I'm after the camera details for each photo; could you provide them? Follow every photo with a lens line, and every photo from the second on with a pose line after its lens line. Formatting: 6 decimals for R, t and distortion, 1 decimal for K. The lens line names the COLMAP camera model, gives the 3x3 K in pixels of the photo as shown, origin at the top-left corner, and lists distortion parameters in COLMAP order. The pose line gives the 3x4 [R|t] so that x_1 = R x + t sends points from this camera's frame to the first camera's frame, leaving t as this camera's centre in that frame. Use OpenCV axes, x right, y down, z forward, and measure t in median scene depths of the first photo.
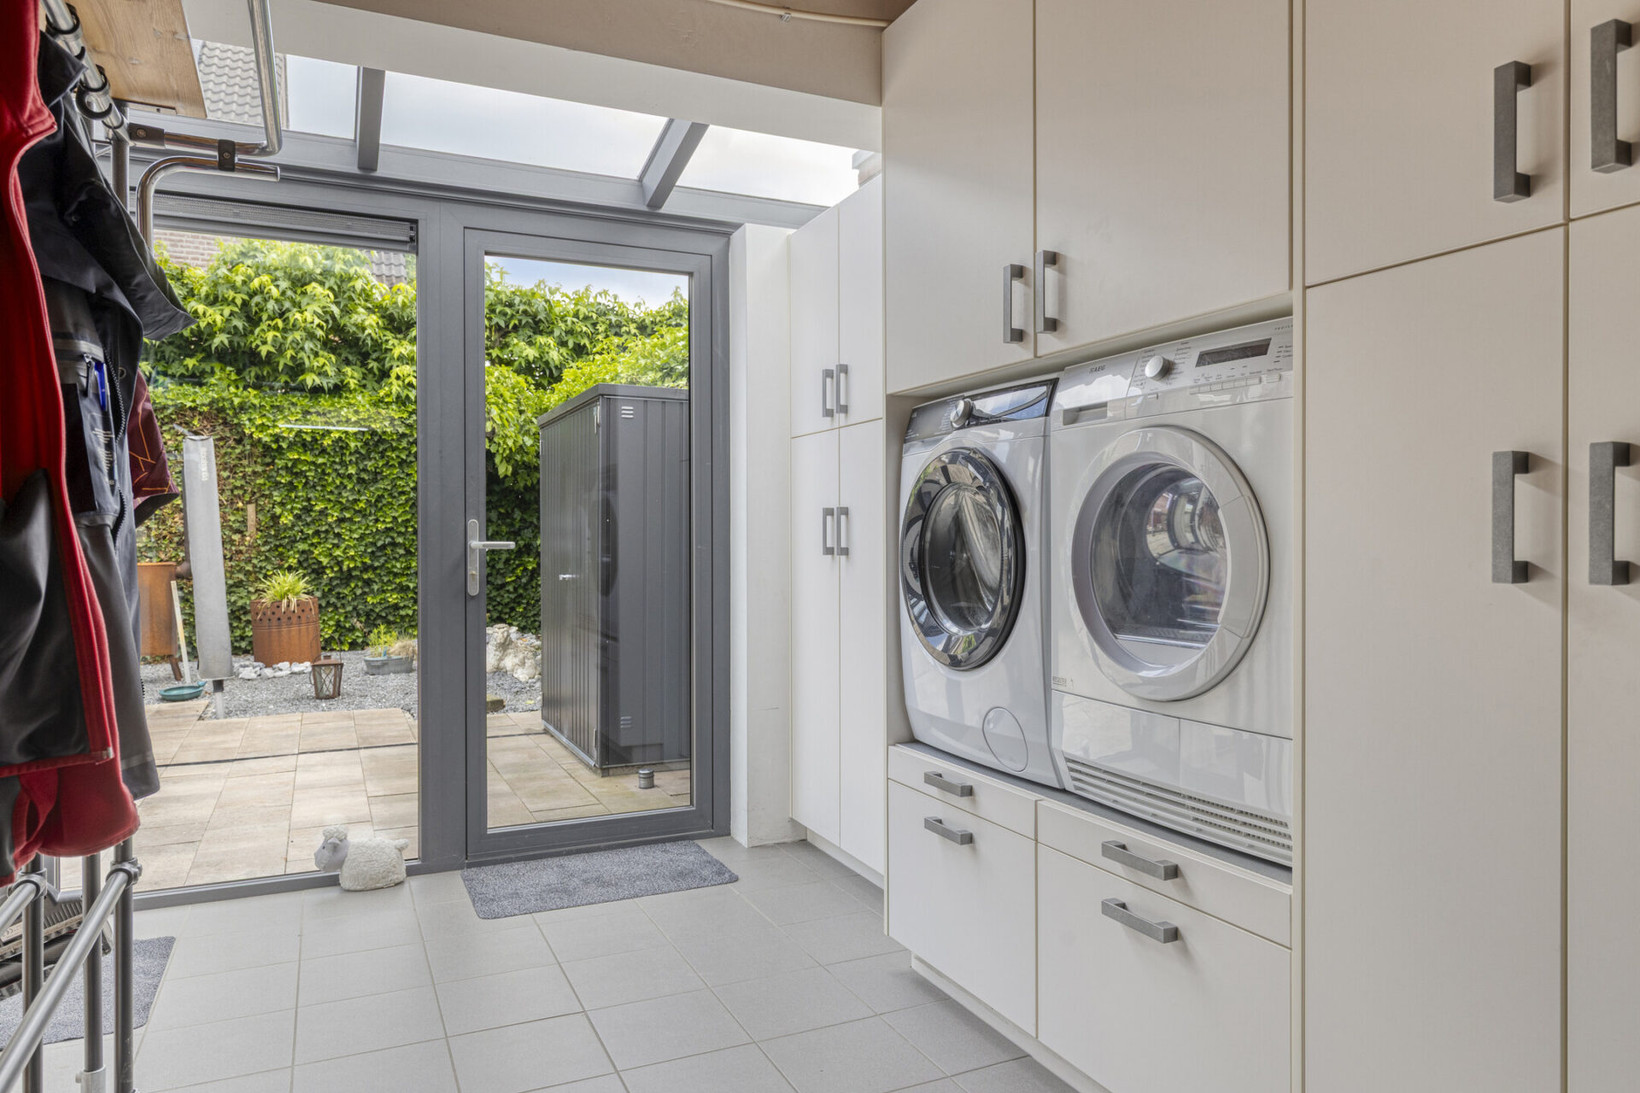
lens RADIAL K [[1072.1, 0, 822.3], [0, 1072.1, 536.5], [0, 0, 1]] dist [0.004250, -0.001568]
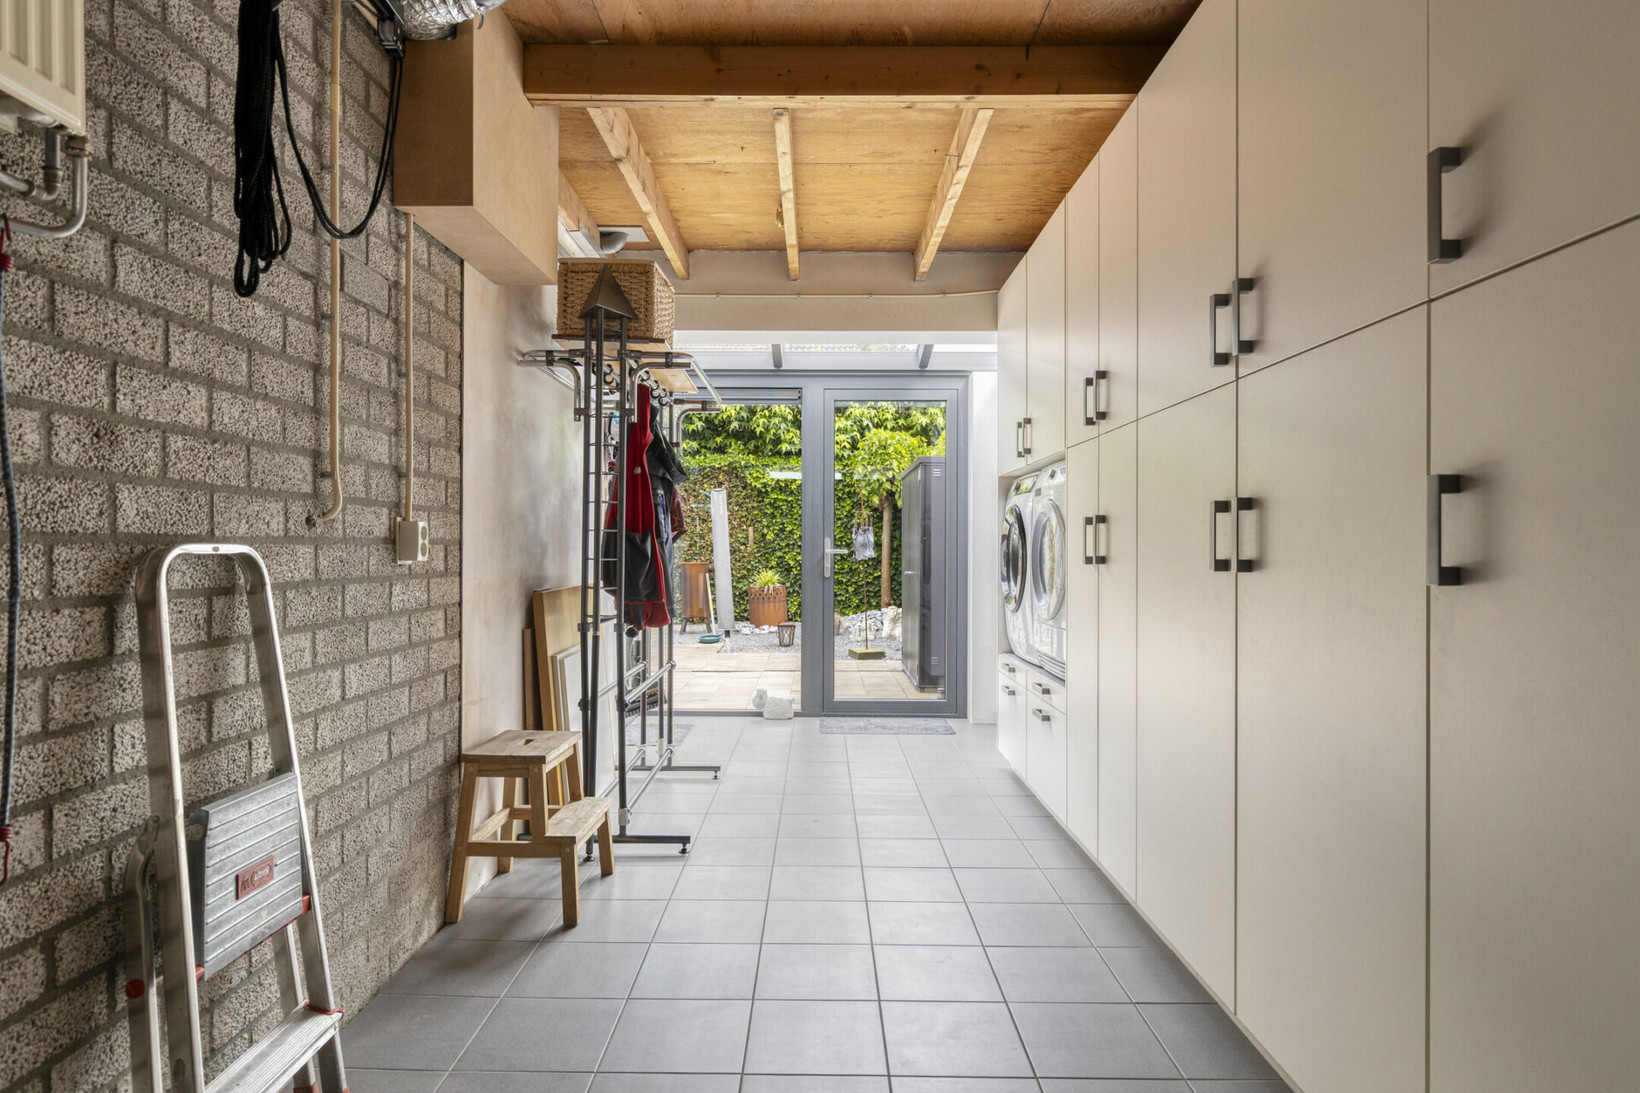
lens RADIAL K [[935.1, 0, 820.0], [0, 935.1, 546.5], [0, 0, 1]] dist [-0.000089, 0.000009]
pose [[0.905540, 0.006609, -0.424210, 0.153562], [-0.008270, 0.999964, -0.002073, 0.001083], [0.424181, 0.005386, 0.905561, -0.218274]]
